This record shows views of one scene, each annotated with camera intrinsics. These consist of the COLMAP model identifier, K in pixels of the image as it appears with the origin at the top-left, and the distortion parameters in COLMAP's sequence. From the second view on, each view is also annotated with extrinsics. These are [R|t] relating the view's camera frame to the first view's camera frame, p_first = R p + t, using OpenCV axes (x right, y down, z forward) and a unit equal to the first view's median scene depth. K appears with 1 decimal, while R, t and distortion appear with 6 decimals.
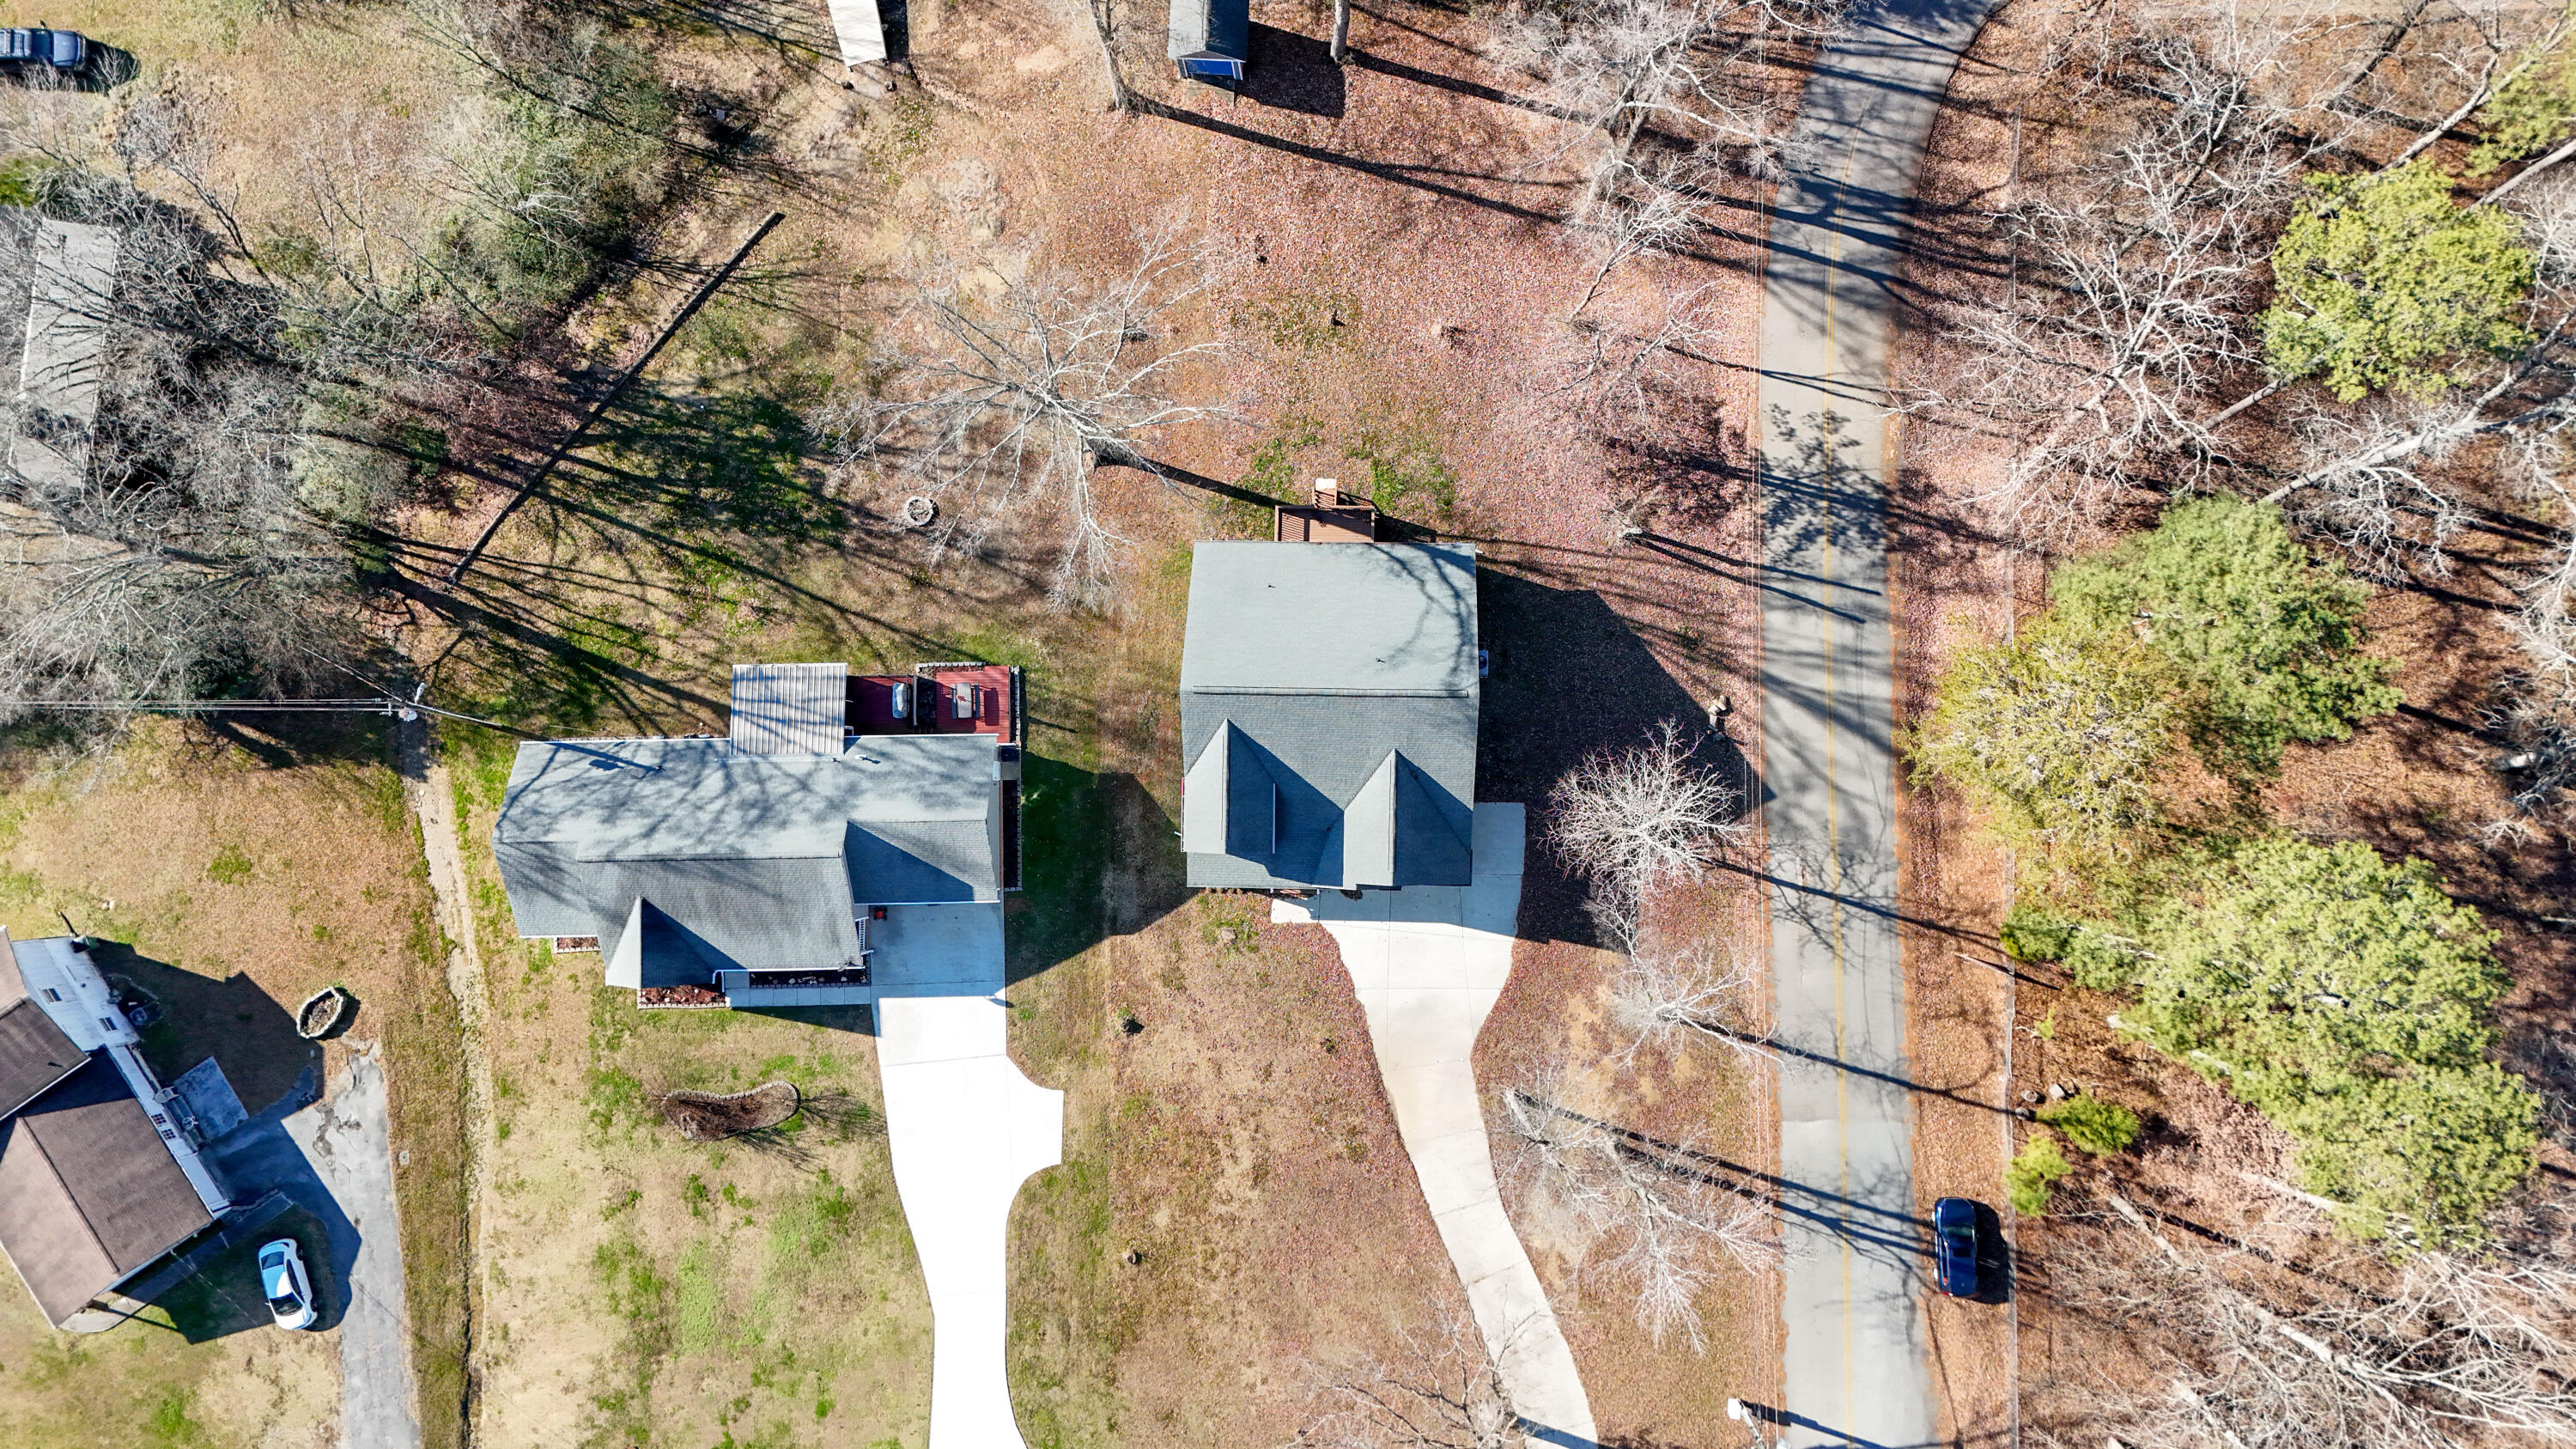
lens RADIAL K [[1870.5, 0, 1306.0], [0, 1870.5, 720.1], [0, 0, 1]] dist [0.068927, -0.060283]
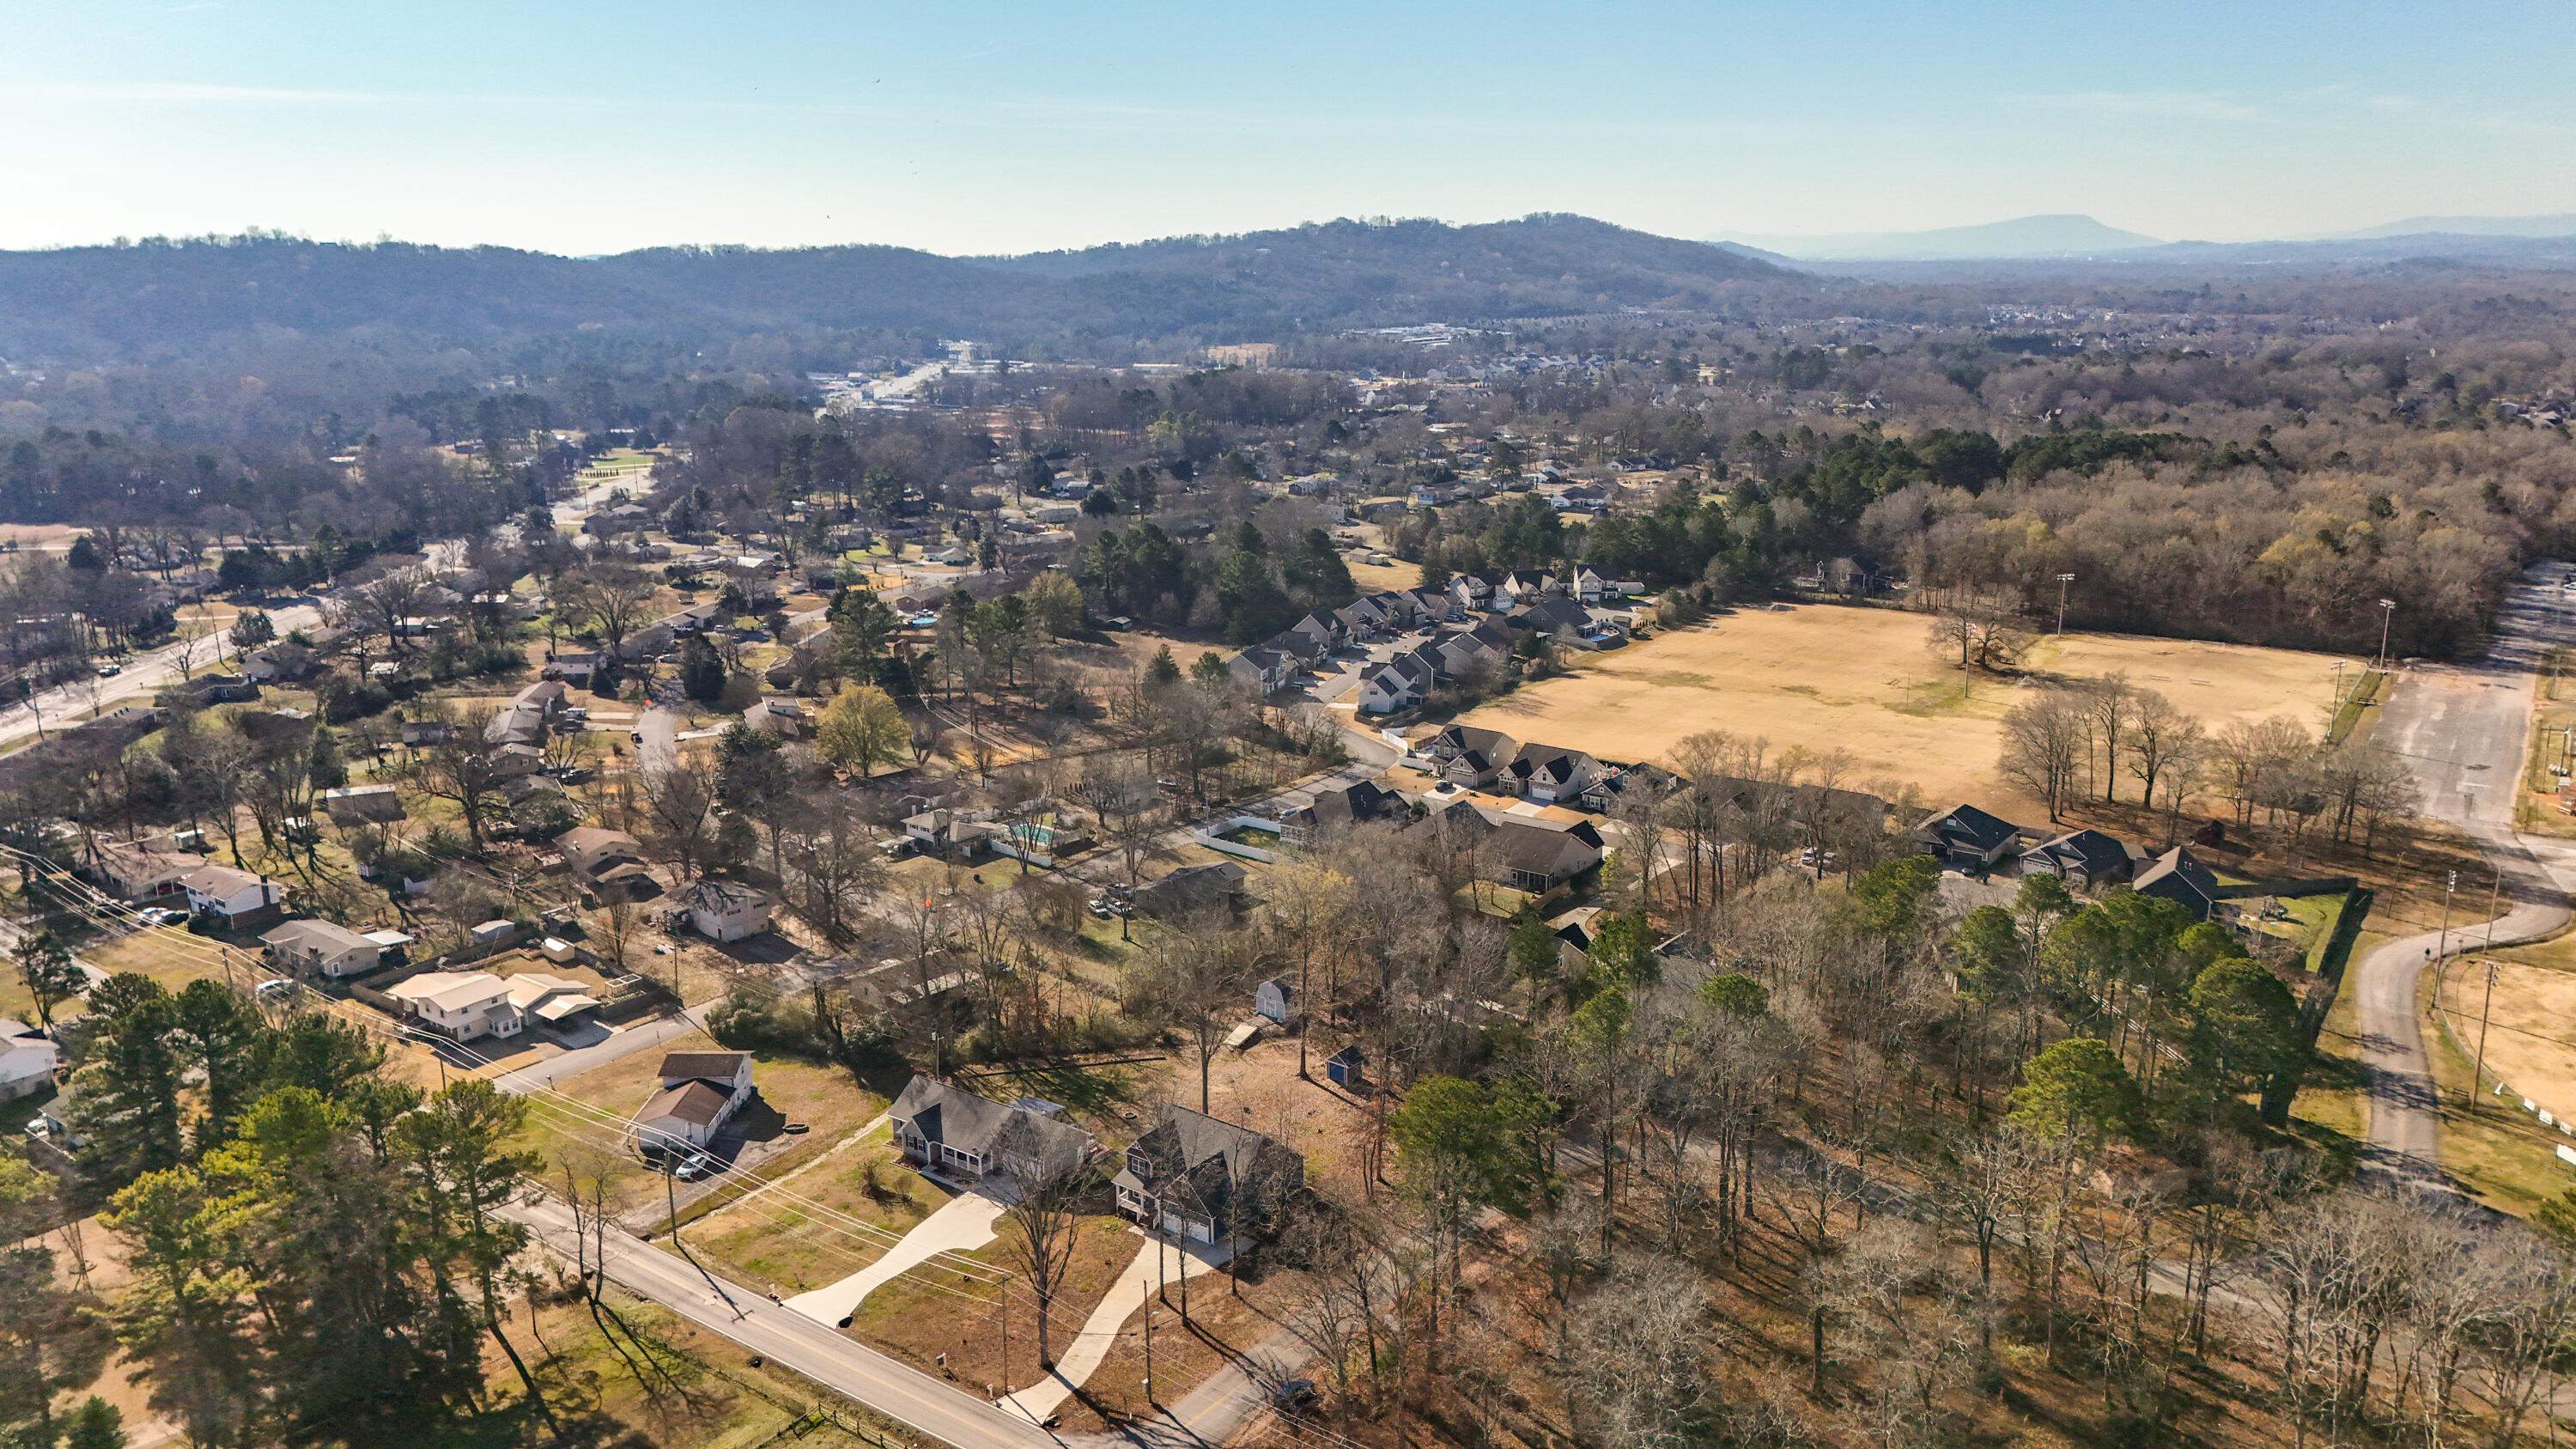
lens RADIAL K [[1870.5, 0, 1288.9], [0, 1870.5, 735.5], [0, 0, 1]] dist [0.068927, -0.060283]
pose [[0.807147, 0.176767, -0.563264, 1.220717], [-0.590344, 0.246038, -0.768739, 1.487970], [0.002696, 0.953005, 0.302942, -0.170715]]
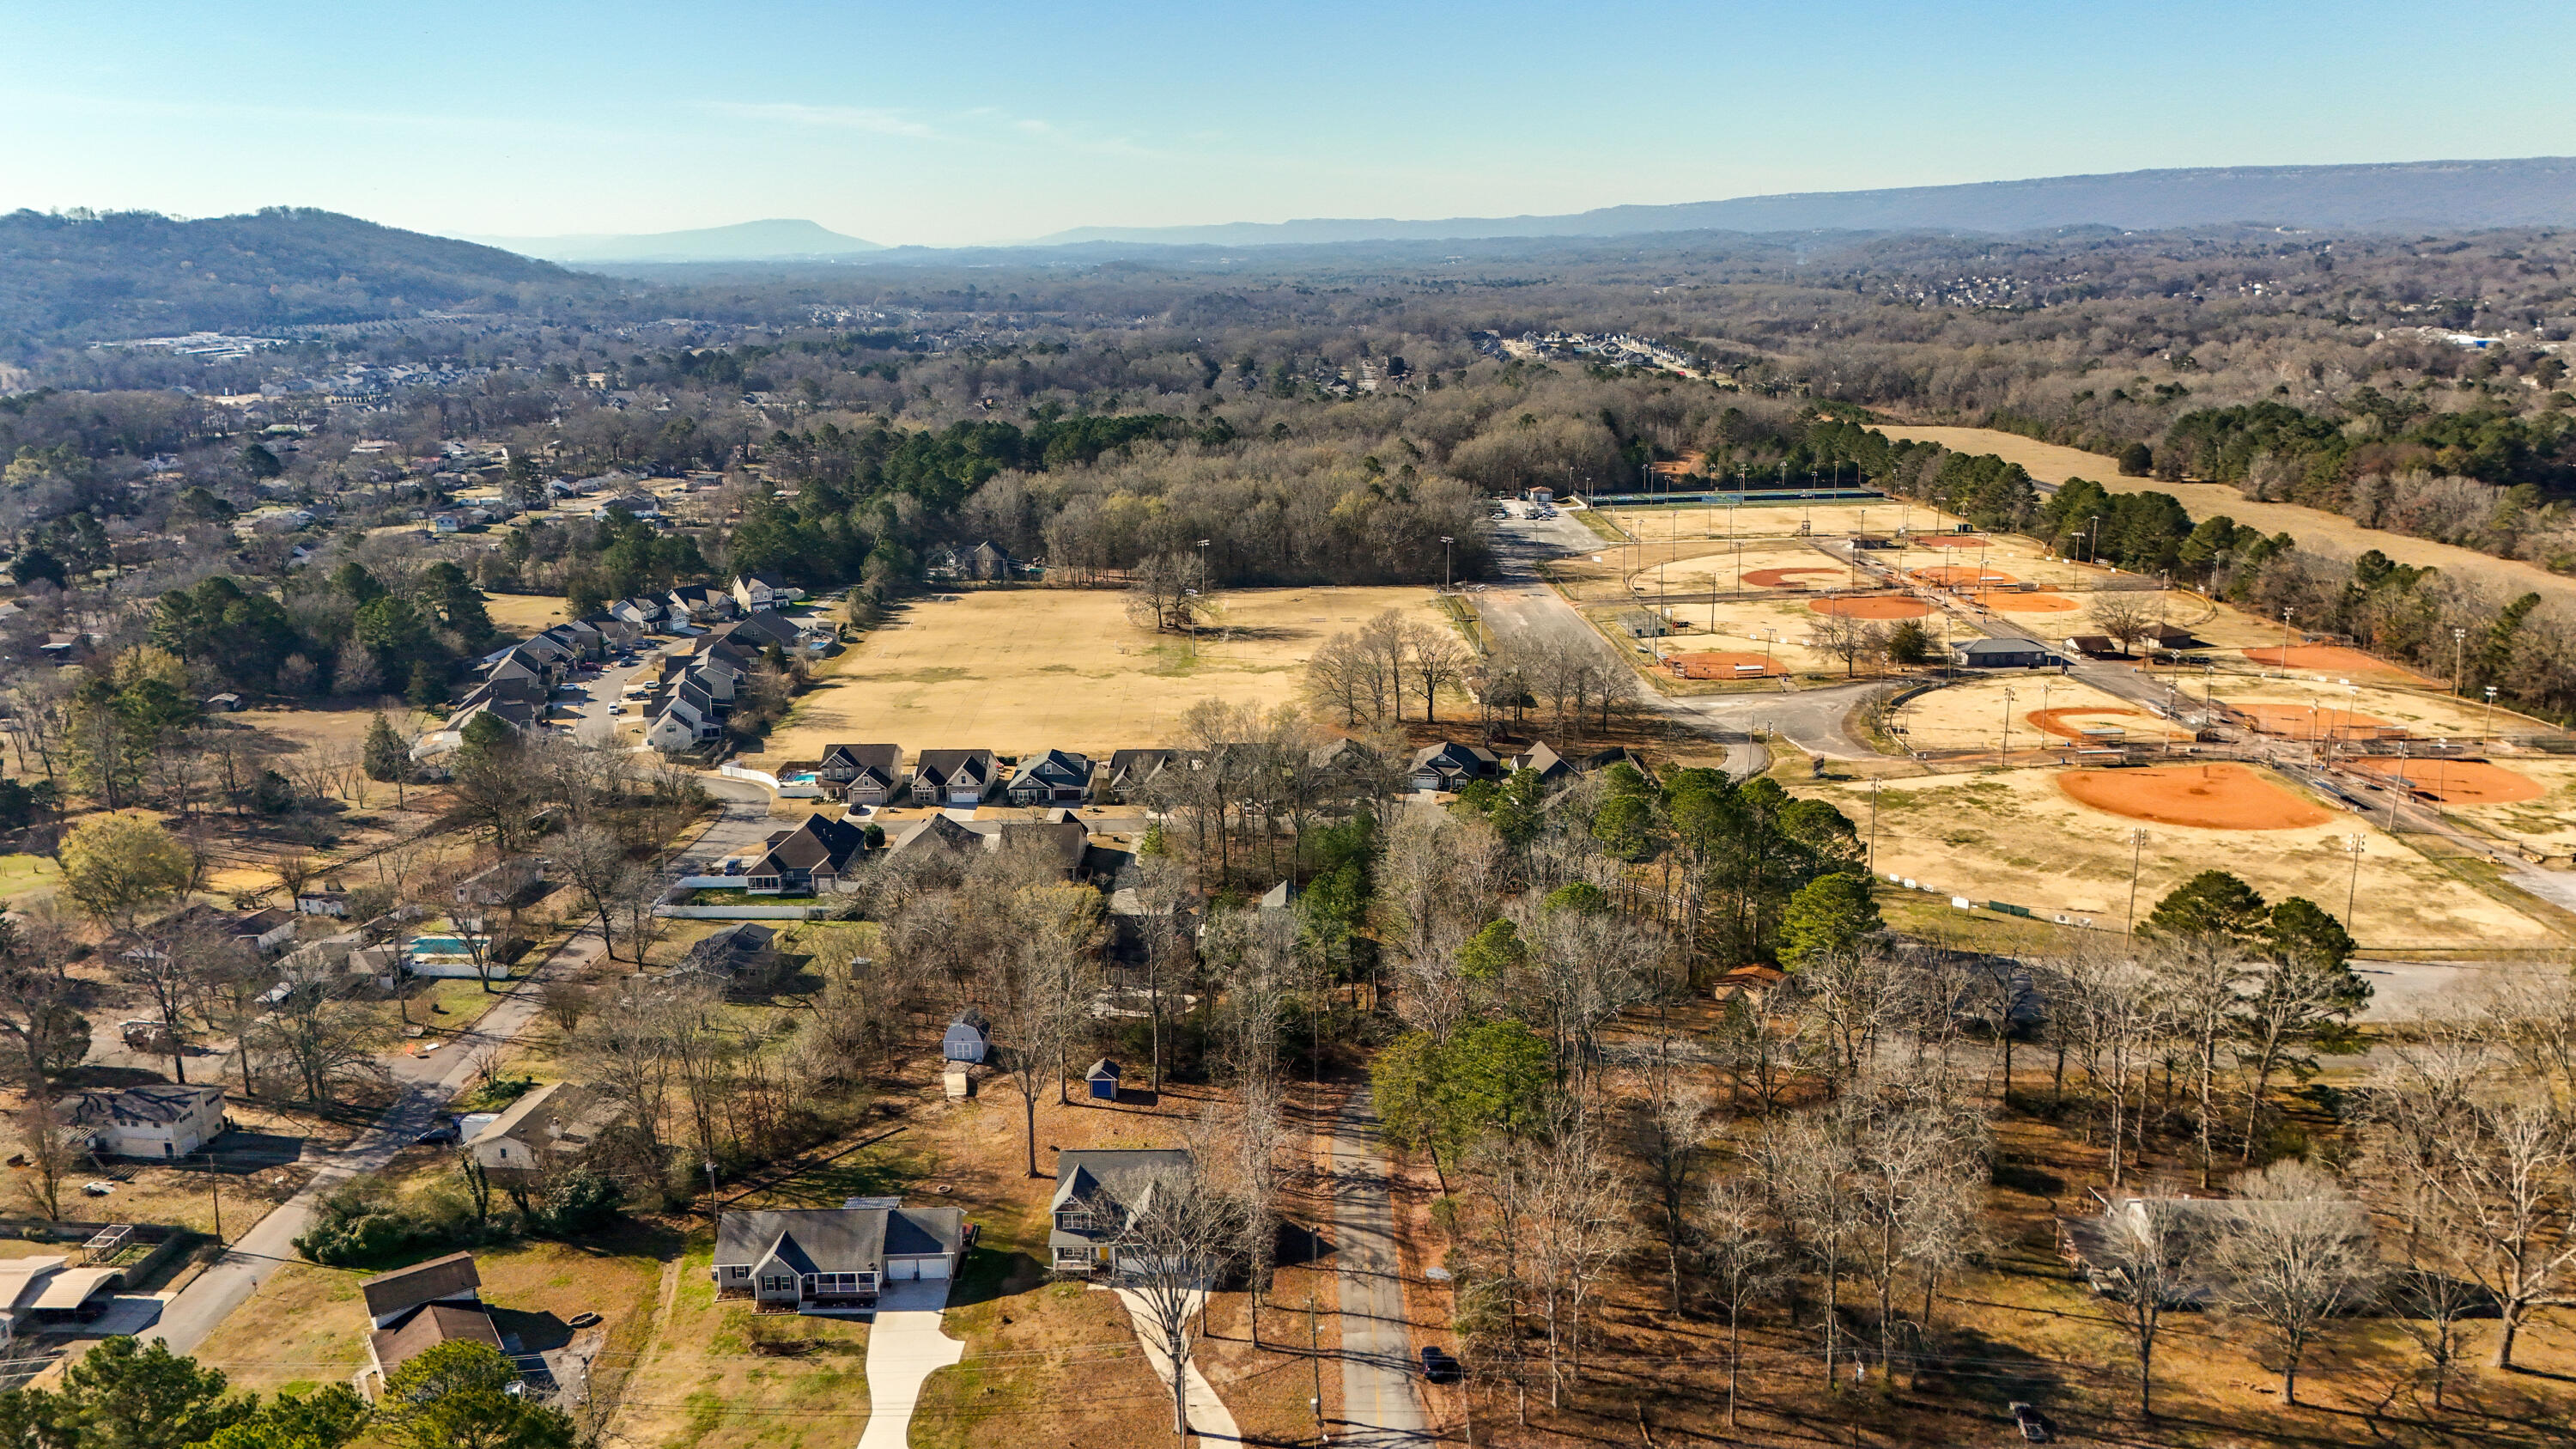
lens RADIAL K [[1870.5, 0, 1289.9], [0, 1870.5, 744.5], [0, 0, 1]] dist [0.068927, -0.060283]
pose [[0.999670, 0.025674, 0.000279, 0.178817], [-0.007413, 0.299049, -0.954209, 1.815772], [-0.024581, 0.953892, 0.299141, -0.140003]]
